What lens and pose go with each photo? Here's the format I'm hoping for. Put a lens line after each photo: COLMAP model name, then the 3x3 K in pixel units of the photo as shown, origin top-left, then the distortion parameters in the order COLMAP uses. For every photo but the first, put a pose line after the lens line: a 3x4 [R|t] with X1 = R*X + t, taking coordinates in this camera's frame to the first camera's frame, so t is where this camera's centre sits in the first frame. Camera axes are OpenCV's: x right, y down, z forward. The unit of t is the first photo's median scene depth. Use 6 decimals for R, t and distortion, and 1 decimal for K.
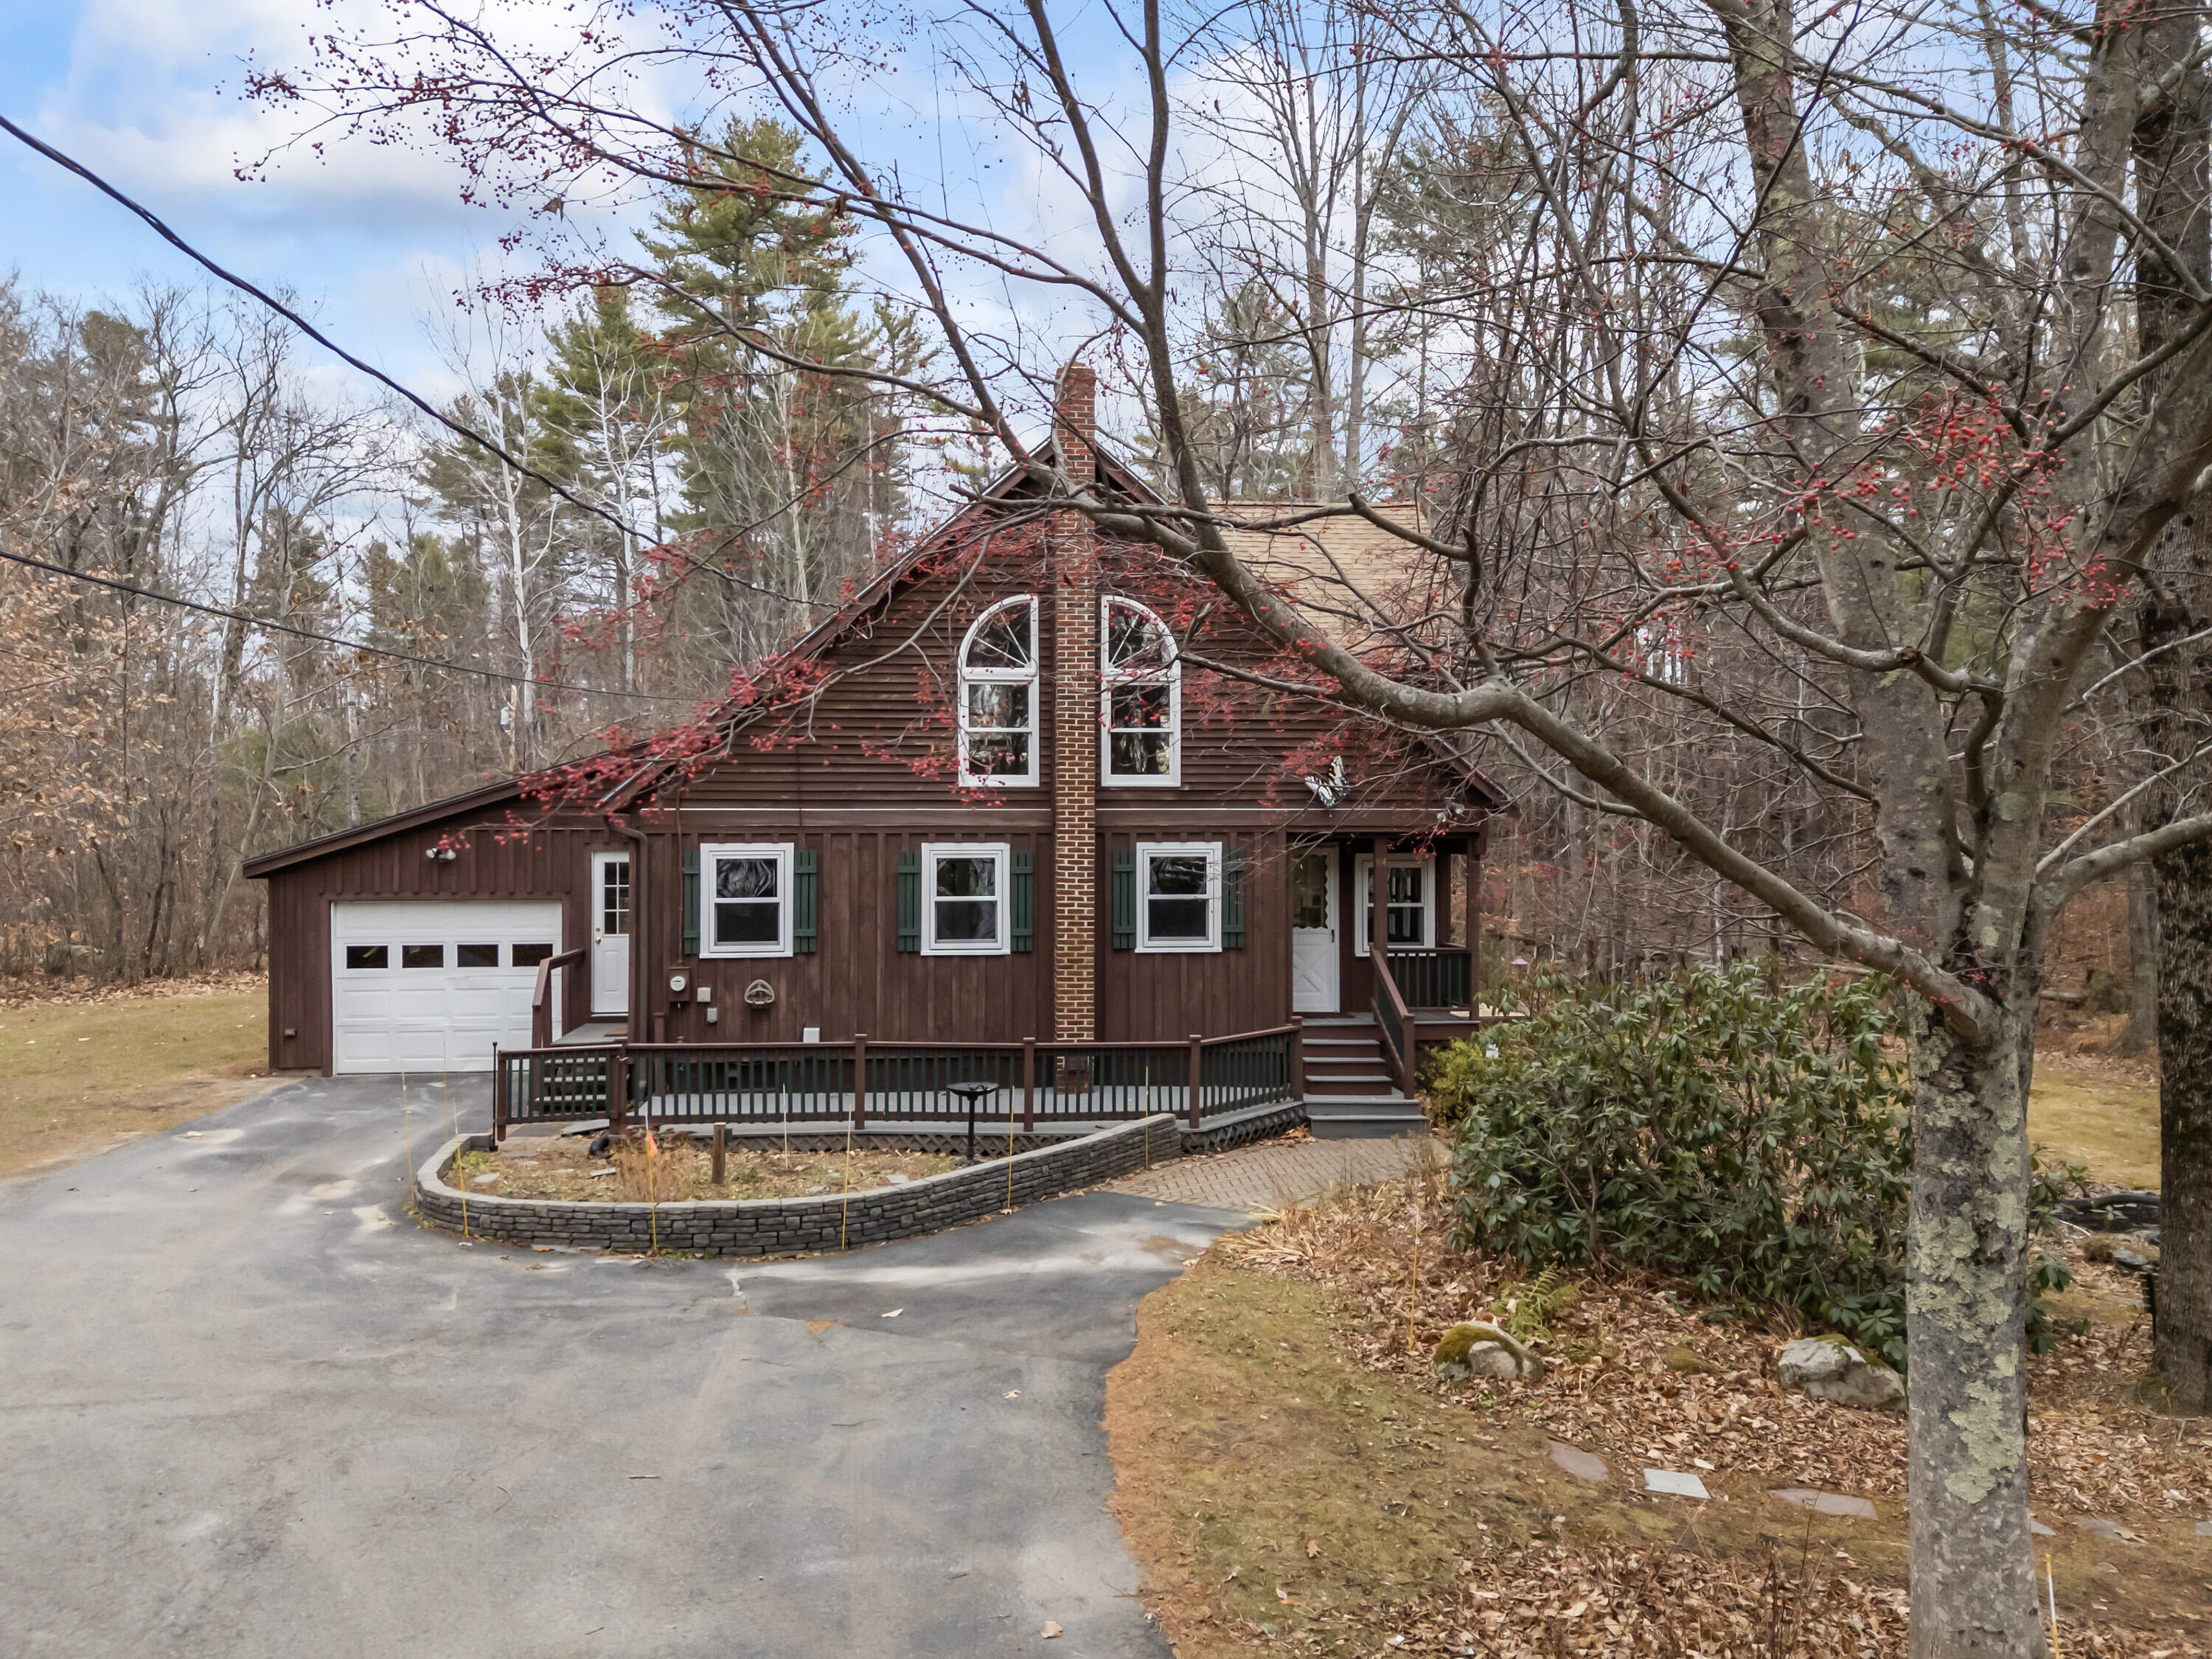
lens RADIAL K [[1605.0, 0, 1114.6], [0, 1605.0, 828.0], [0, 0, 1]] dist [0.101705, -0.174670]
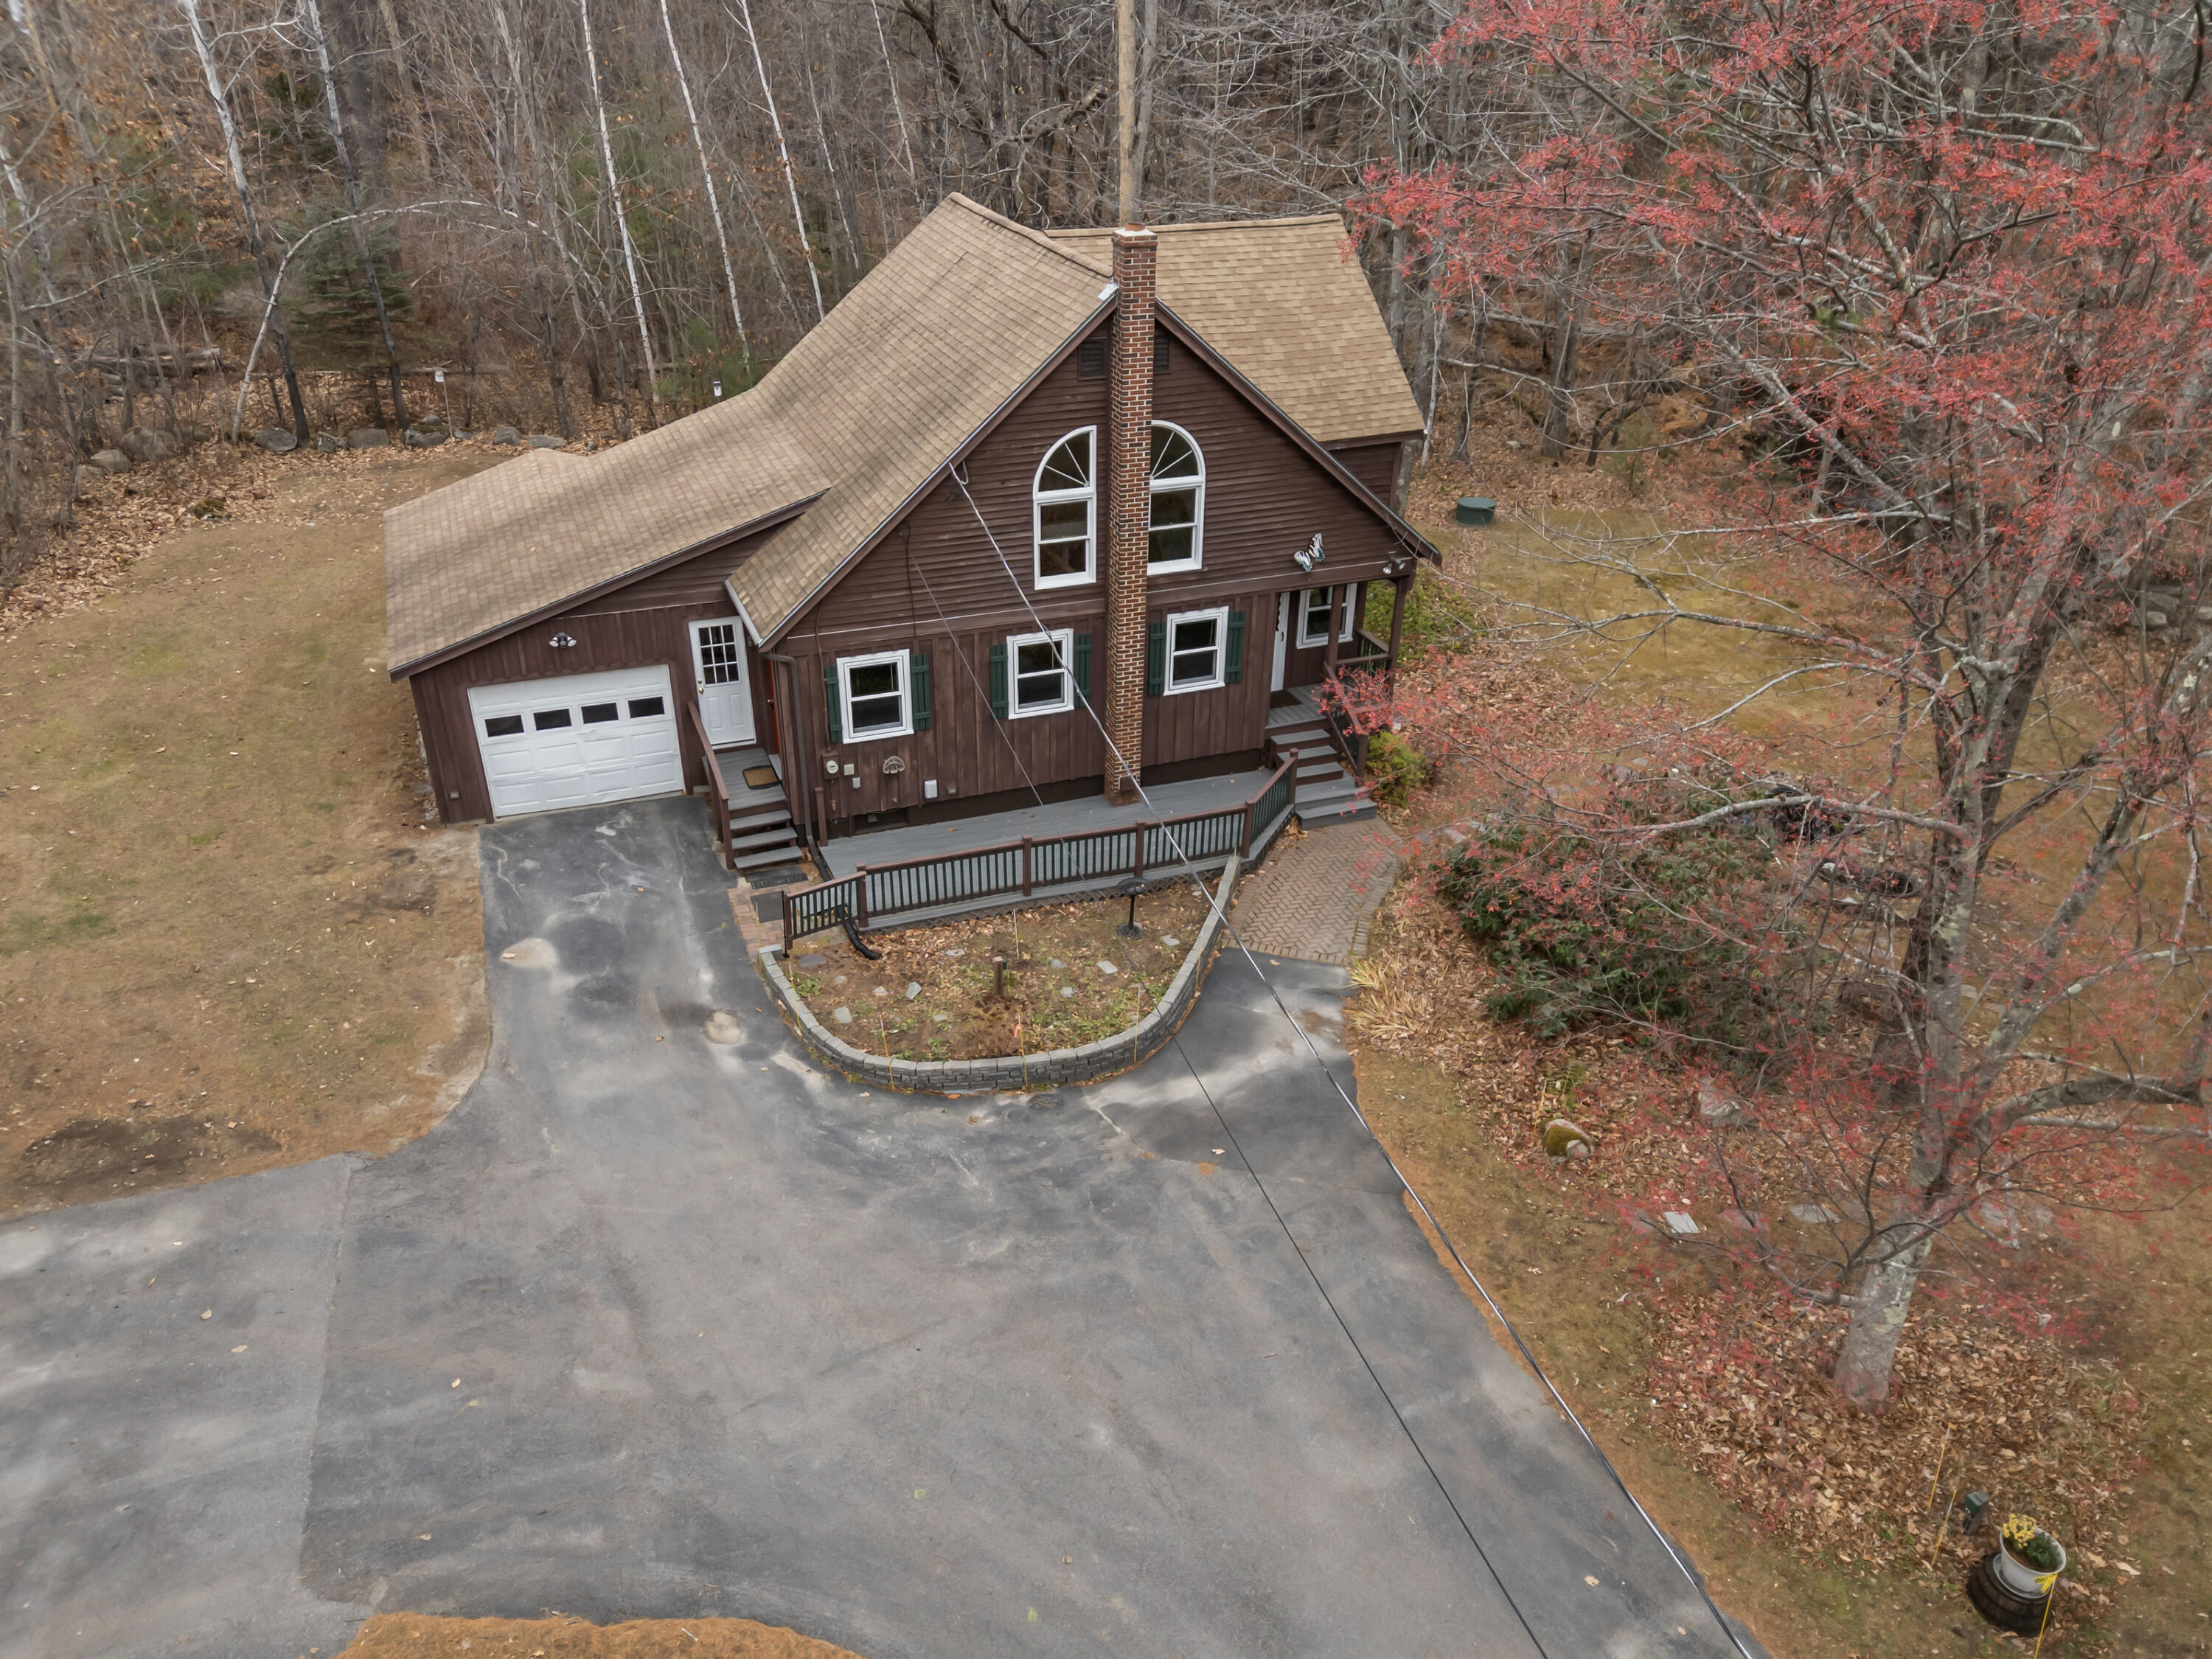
lens RADIAL K [[1605.8, 0, 1090.7], [0, 1605.8, 833.5], [0, 0, 1]] dist [0.094793, -0.091042]
pose [[0.965099, -0.117790, 0.233899, -0.362178], [-0.012895, 0.870682, 0.491677, -0.465144], [-0.261566, -0.477534, 0.838776, -0.131590]]
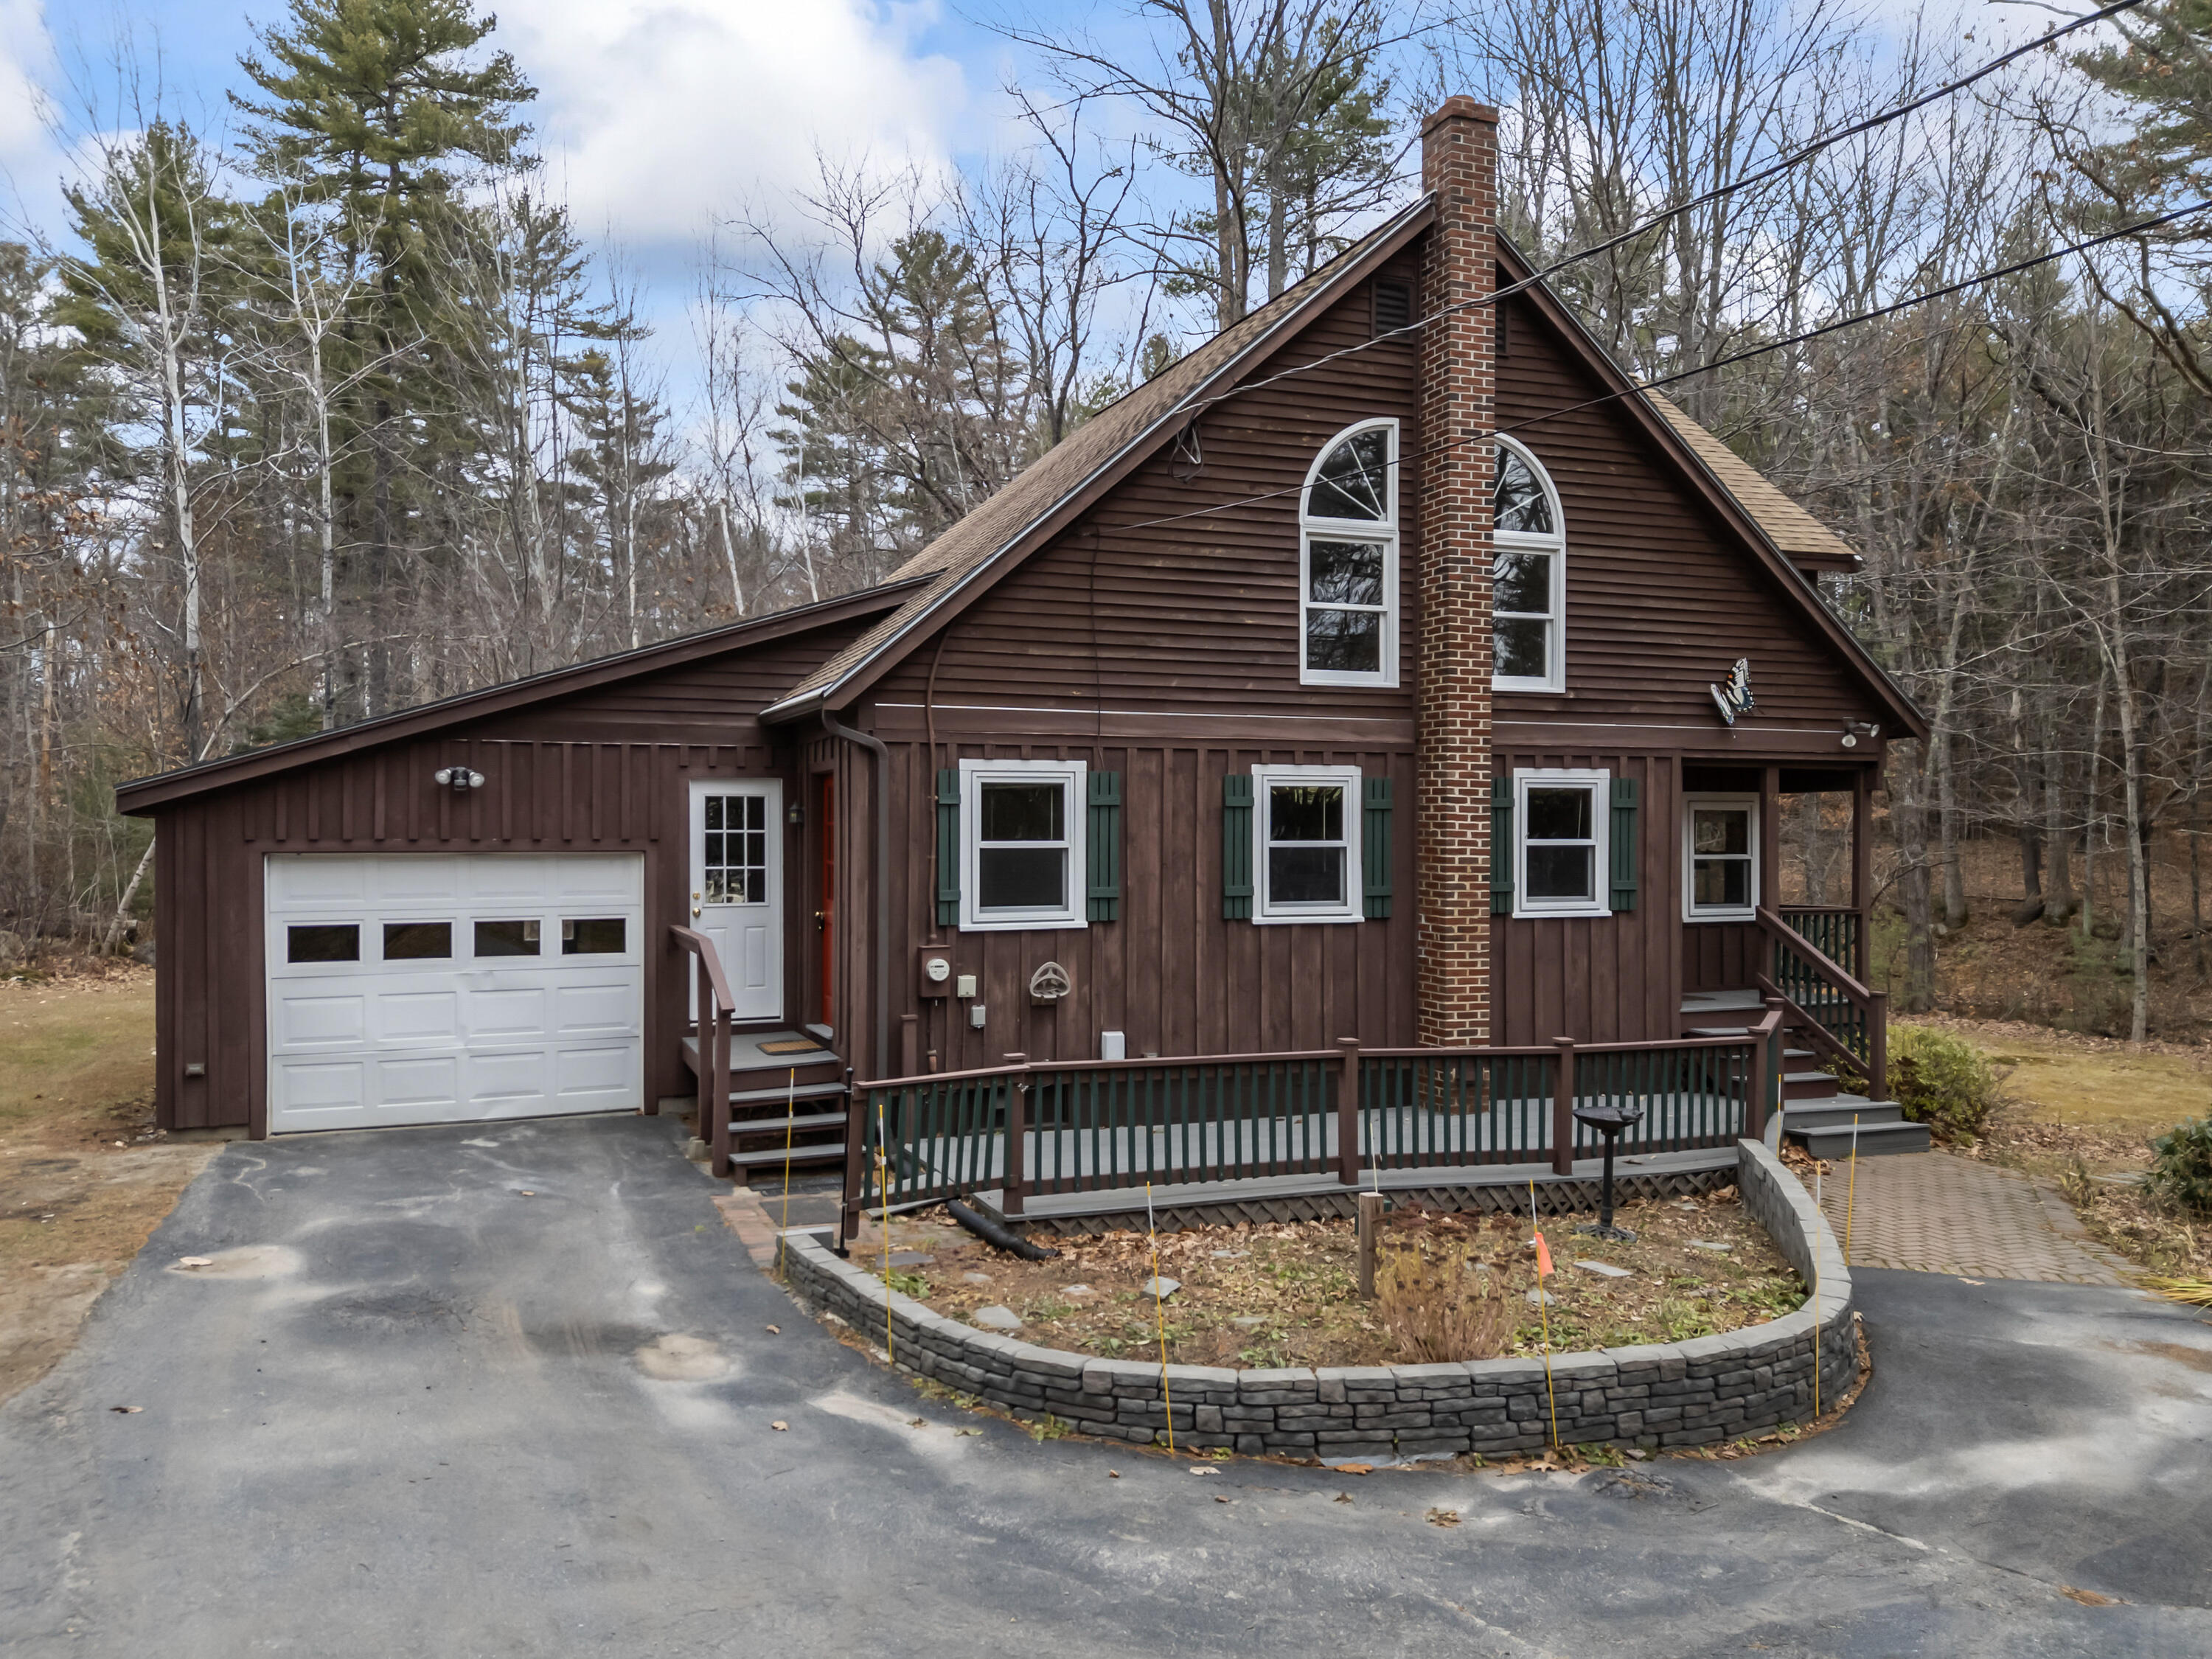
lens RADIAL K [[1605.8, 0, 1090.7], [0, 1605.8, 833.5], [0, 0, 1]] dist [0.094793, -0.091042]
pose [[0.962040, 0.001025, 0.272906, -0.374914], [-0.002631, 0.999981, 0.005520, 0.035484], [-0.272895, -0.006028, 0.962025, 0.341374]]
